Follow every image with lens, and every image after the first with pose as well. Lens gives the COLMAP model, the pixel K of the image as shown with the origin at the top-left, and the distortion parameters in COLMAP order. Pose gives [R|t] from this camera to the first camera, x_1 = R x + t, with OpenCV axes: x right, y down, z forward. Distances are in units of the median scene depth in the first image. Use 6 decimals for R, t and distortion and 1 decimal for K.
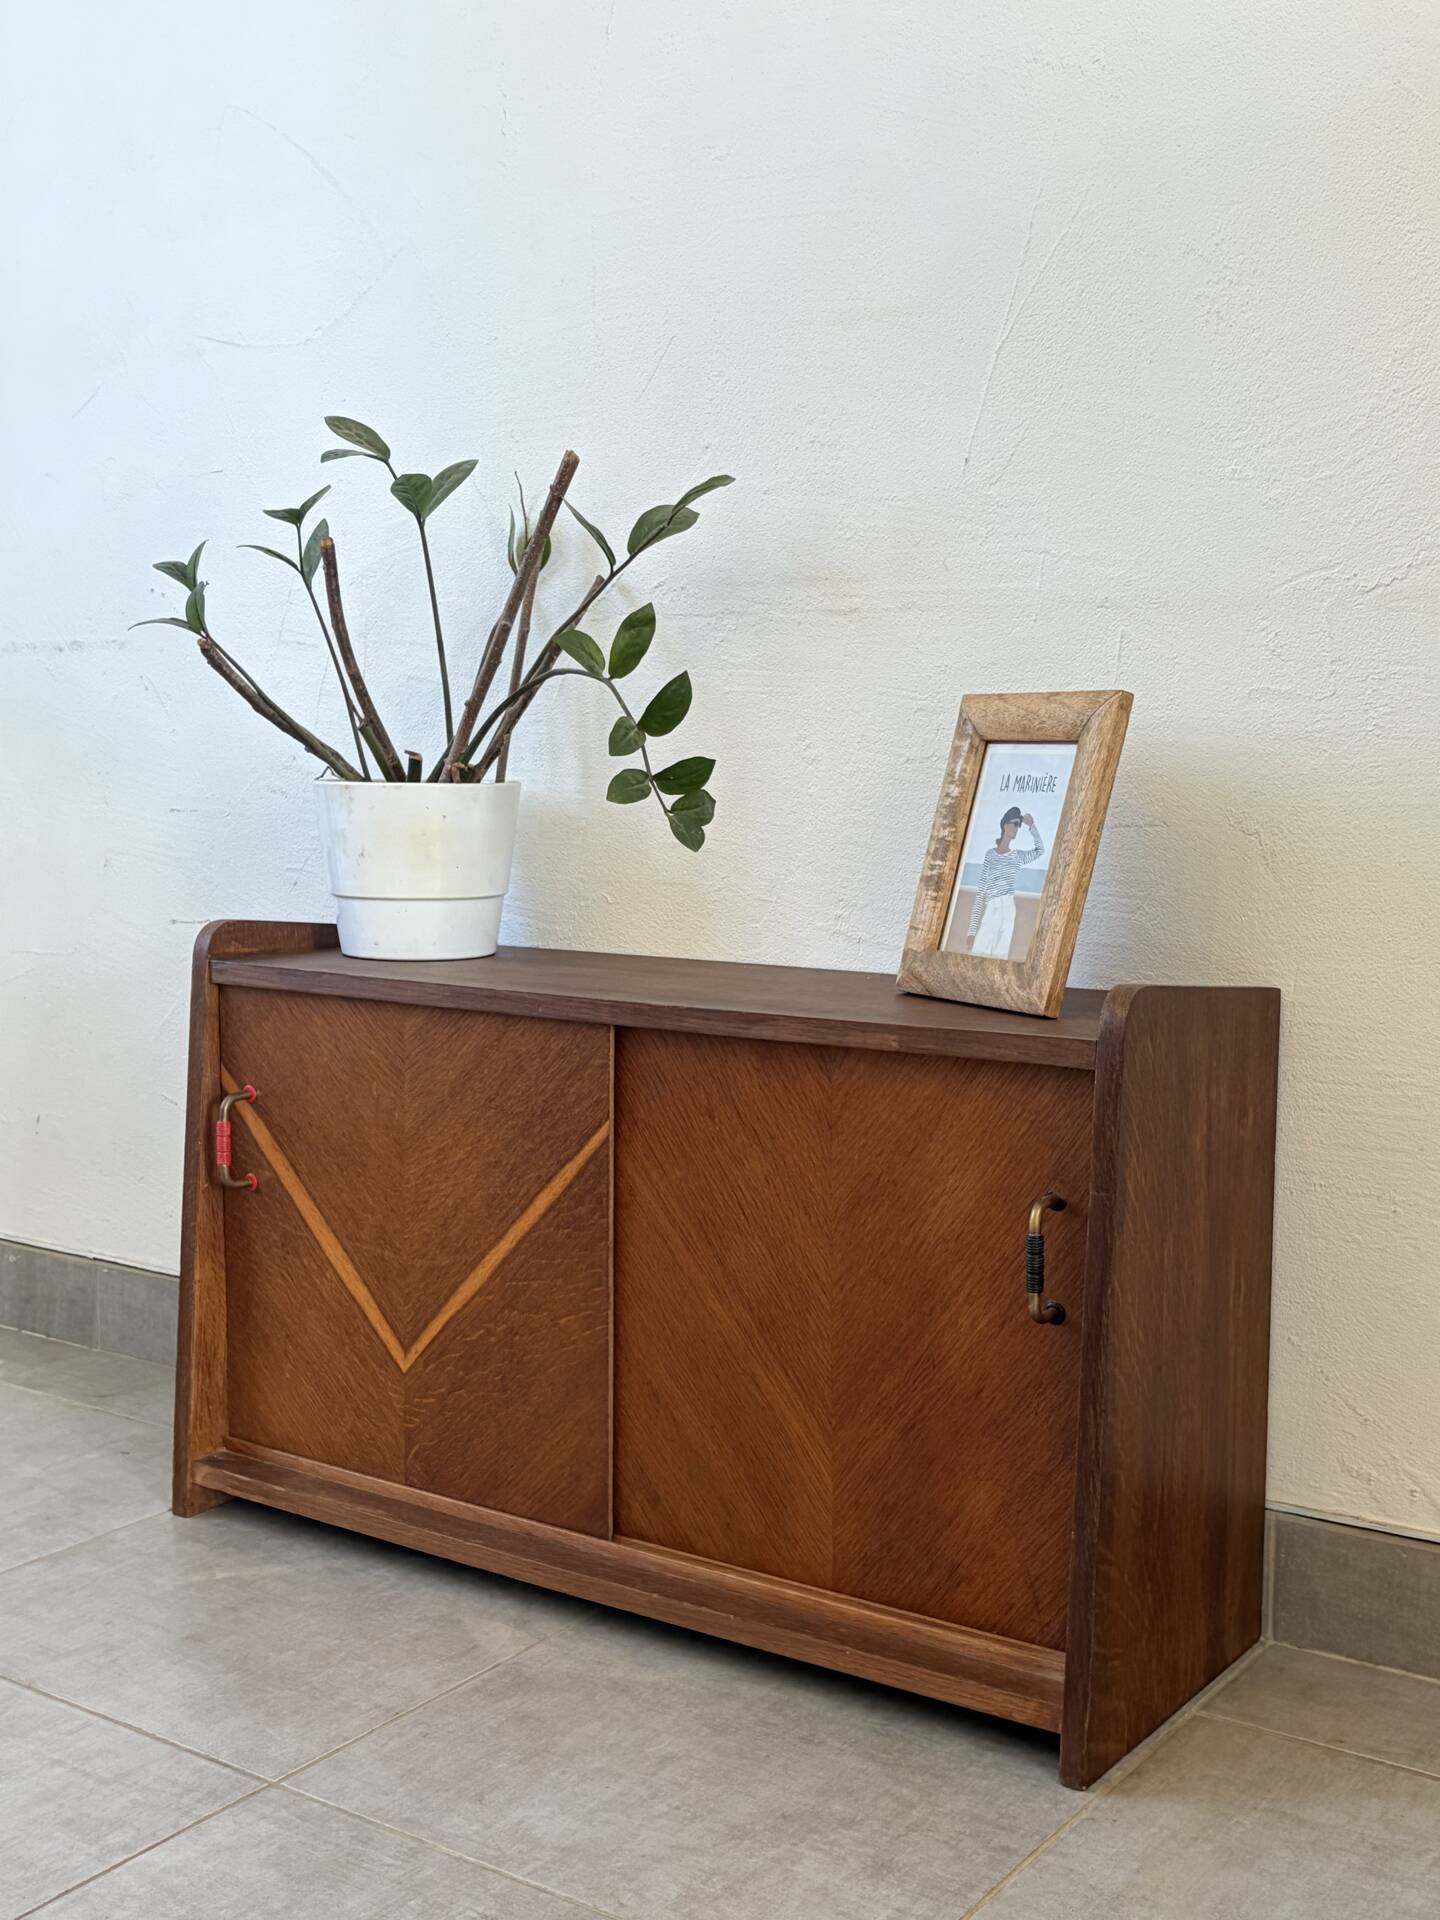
lens RADIAL K [[2185.7, 0, 717.9], [0, 2185.7, 970.3], [0, 0, 1]] dist [0.134450, -0.400939]
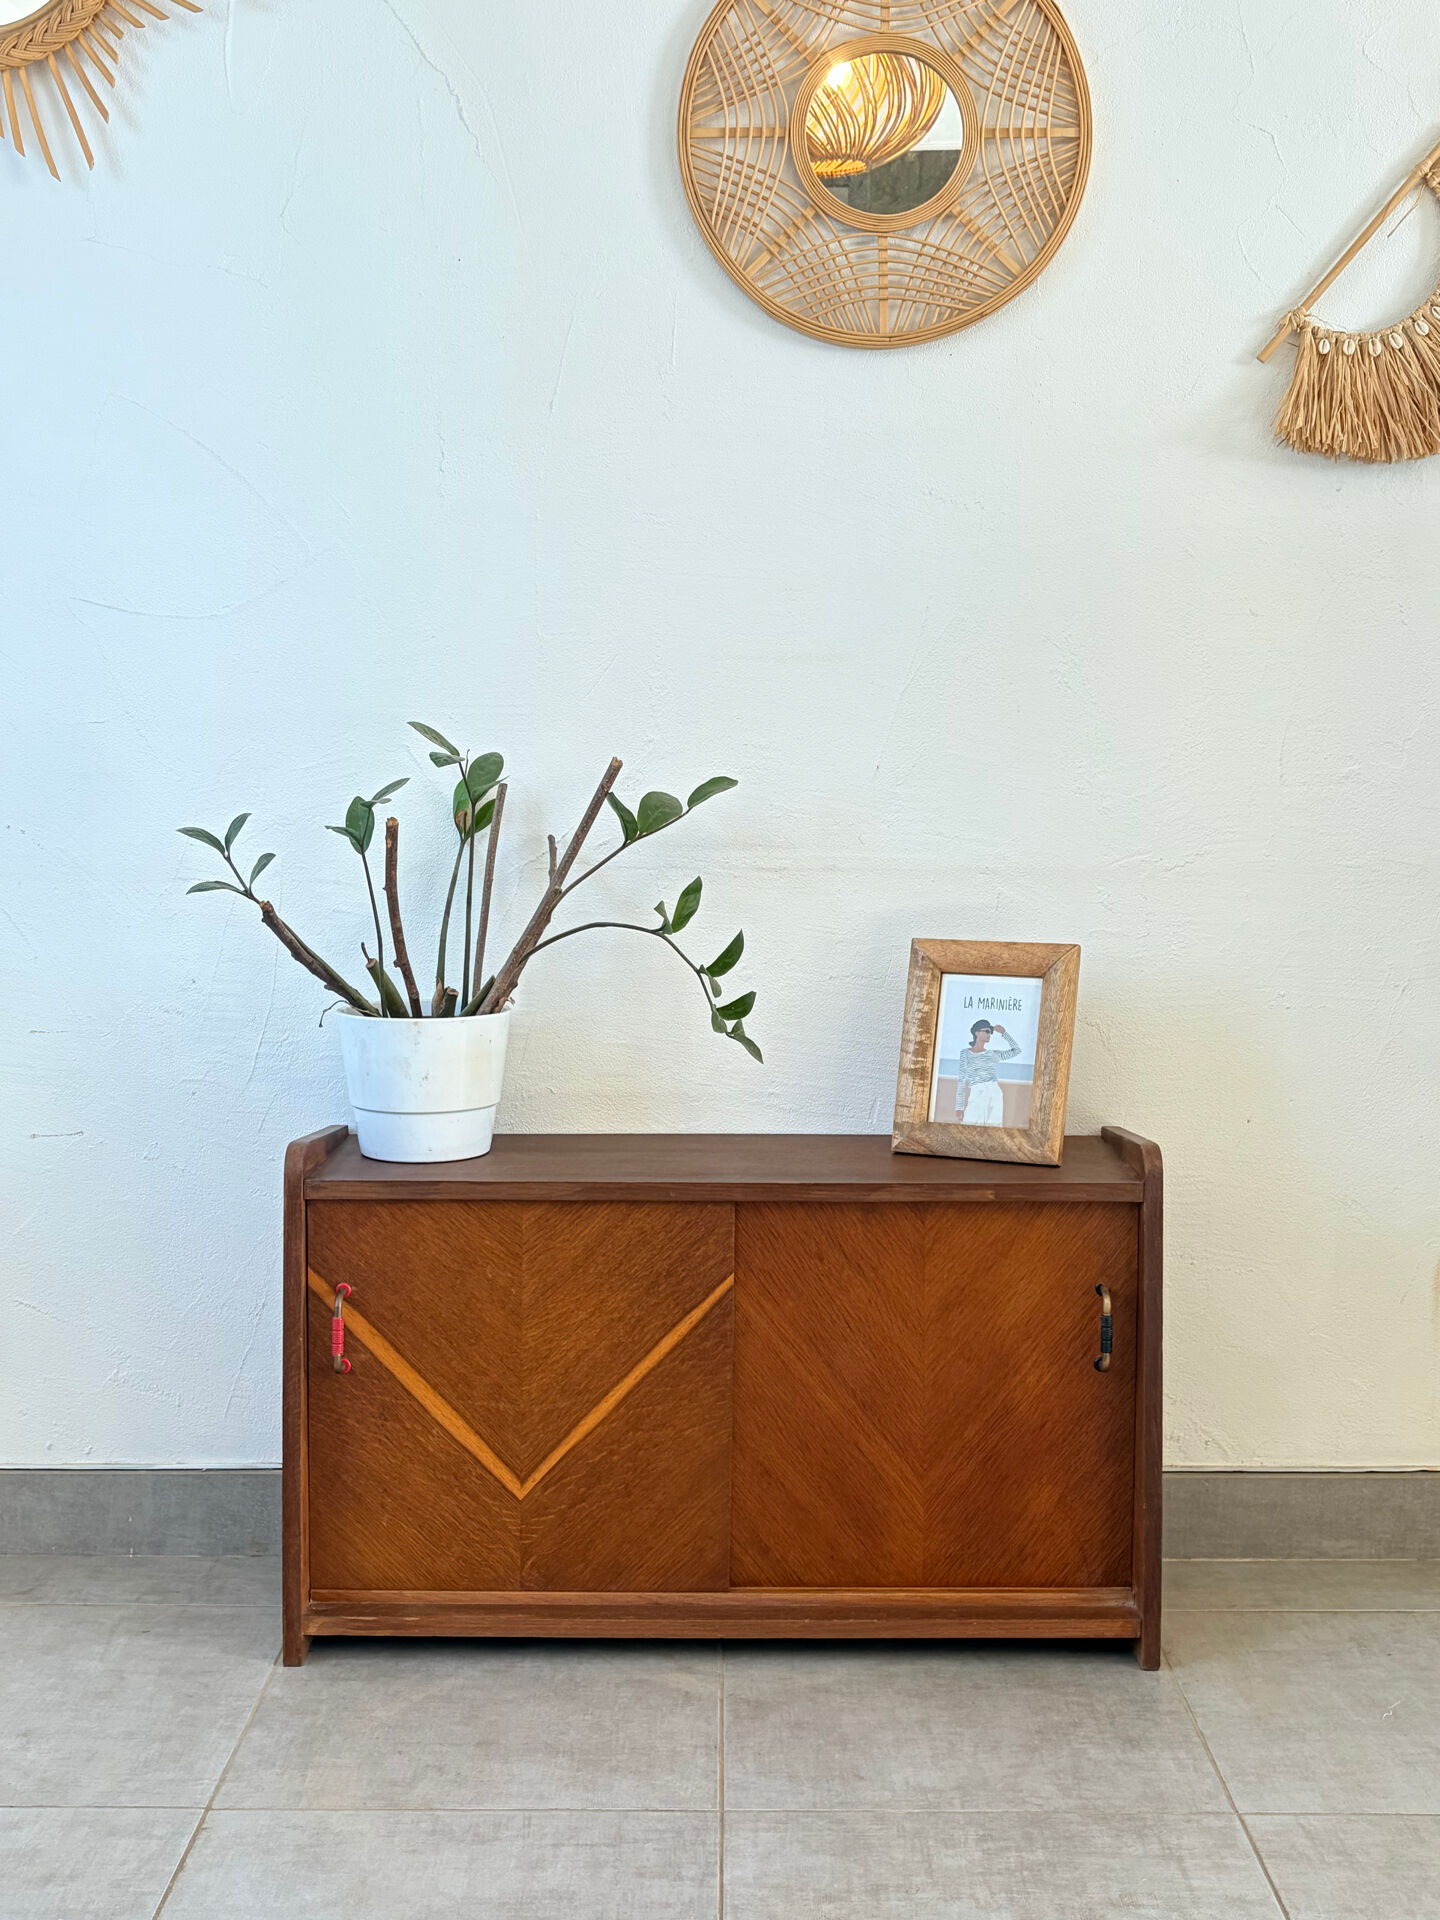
lens RADIAL K [[2220.8, 0, 718.6], [0, 2220.8, 965.3], [0, 0, 1]] dist [0.165466, -0.537293]
pose [[0.818589, -0.059275, 0.571313, -0.805383], [0.061369, 0.997993, 0.015614, -0.137200], [-0.571092, 0.022279, 0.820584, -0.103346]]
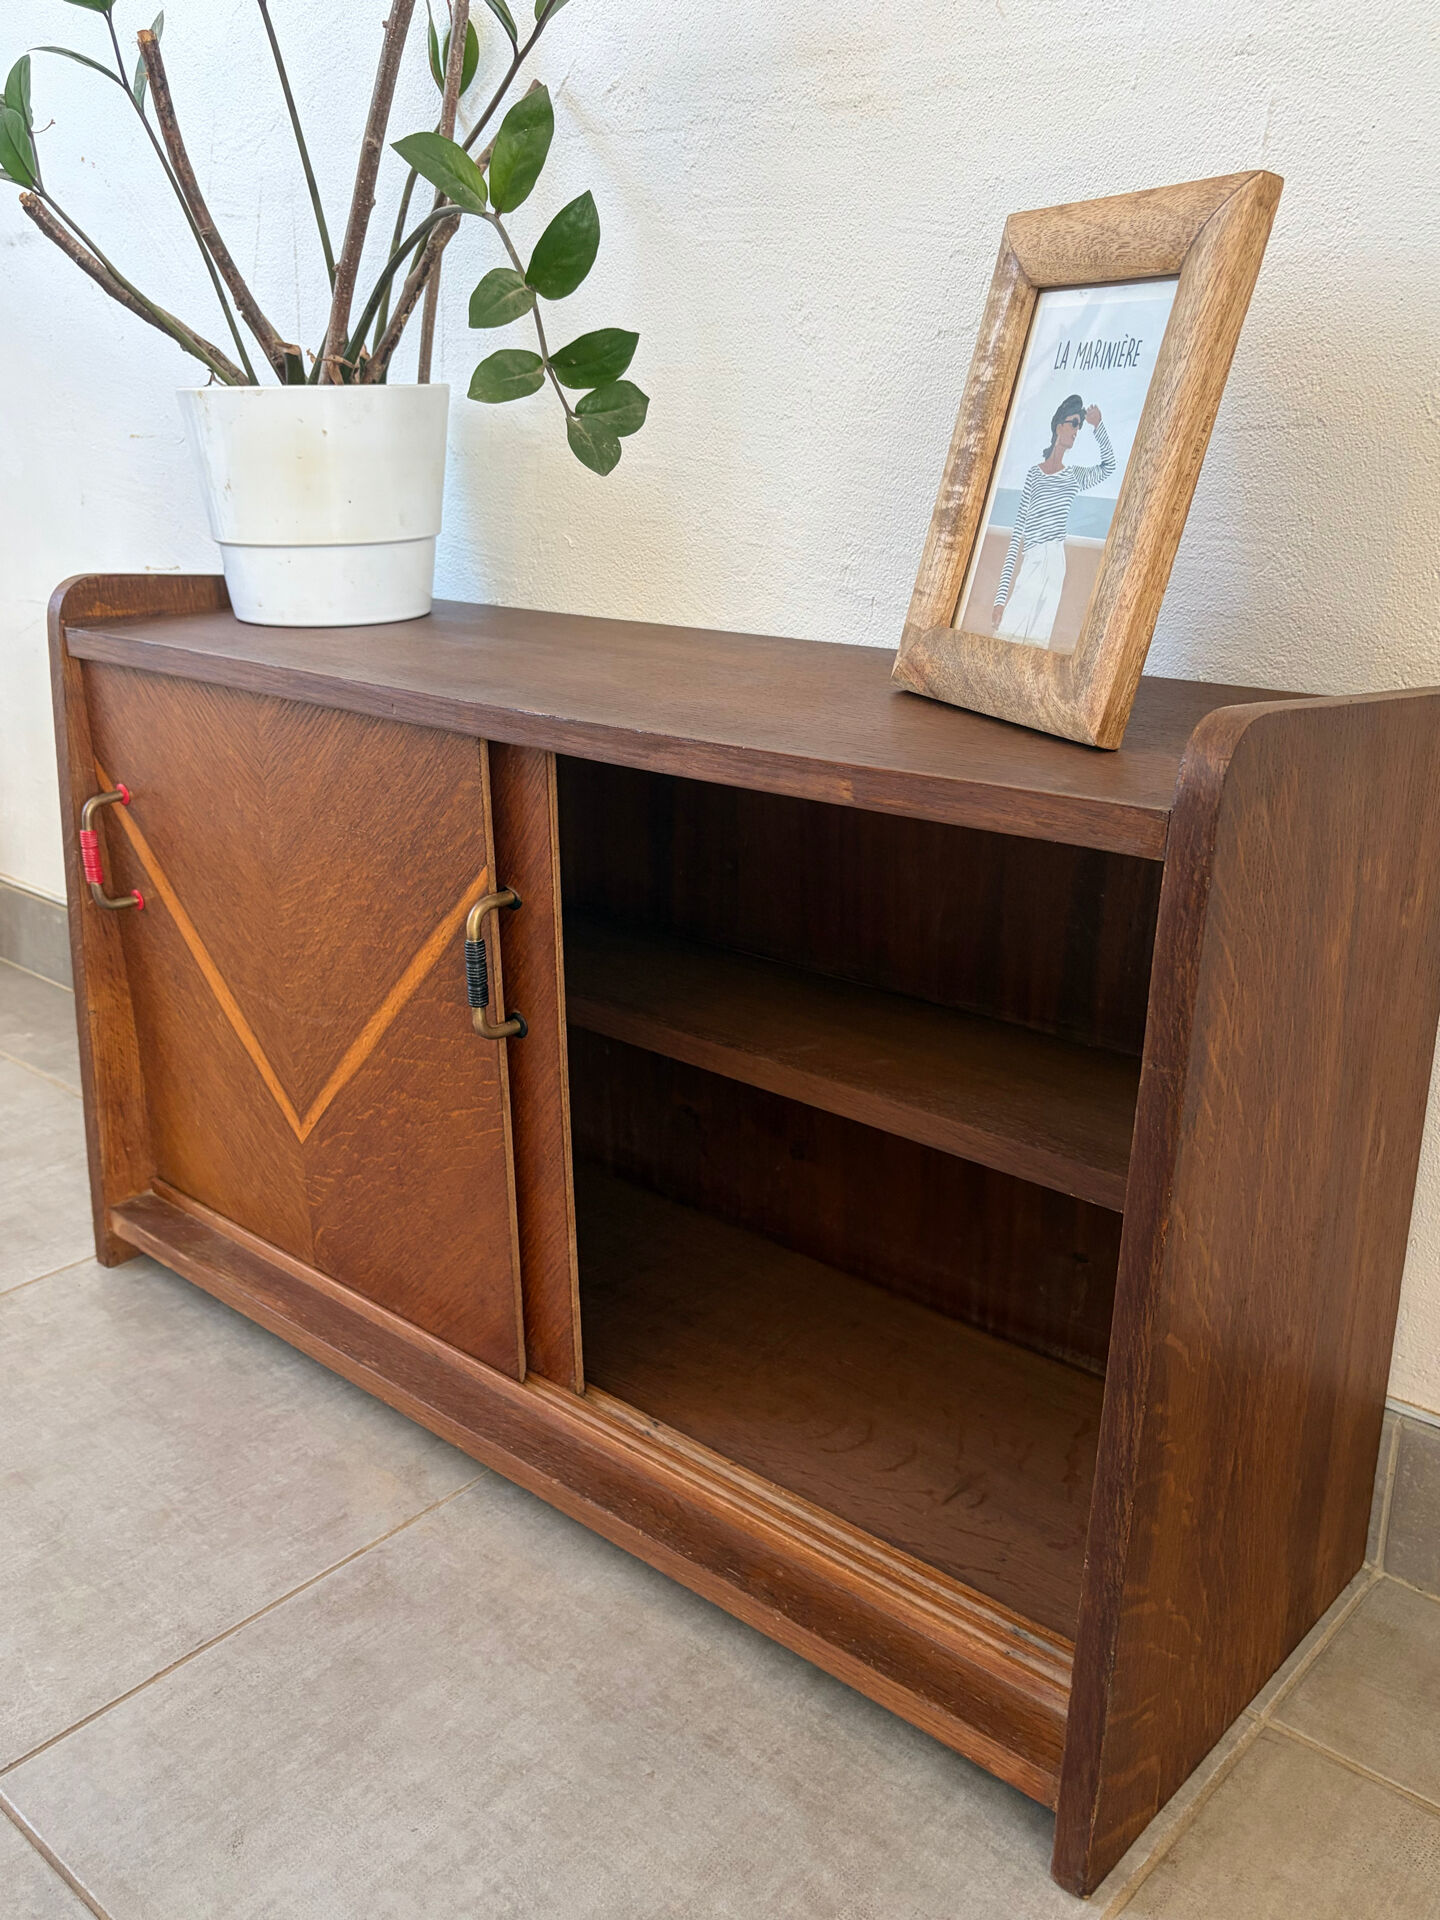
lens RADIAL K [[1666.2, 0, 713.1], [0, 1666.2, 968.9], [0, 0, 1]] dist [0.026750, -0.025615]
pose [[0.992151, 0.023641, -0.122793, 0.090801], [0.005218, 0.973284, 0.229544, -0.024023], [0.124939, -0.228383, 0.965521, 0.465566]]
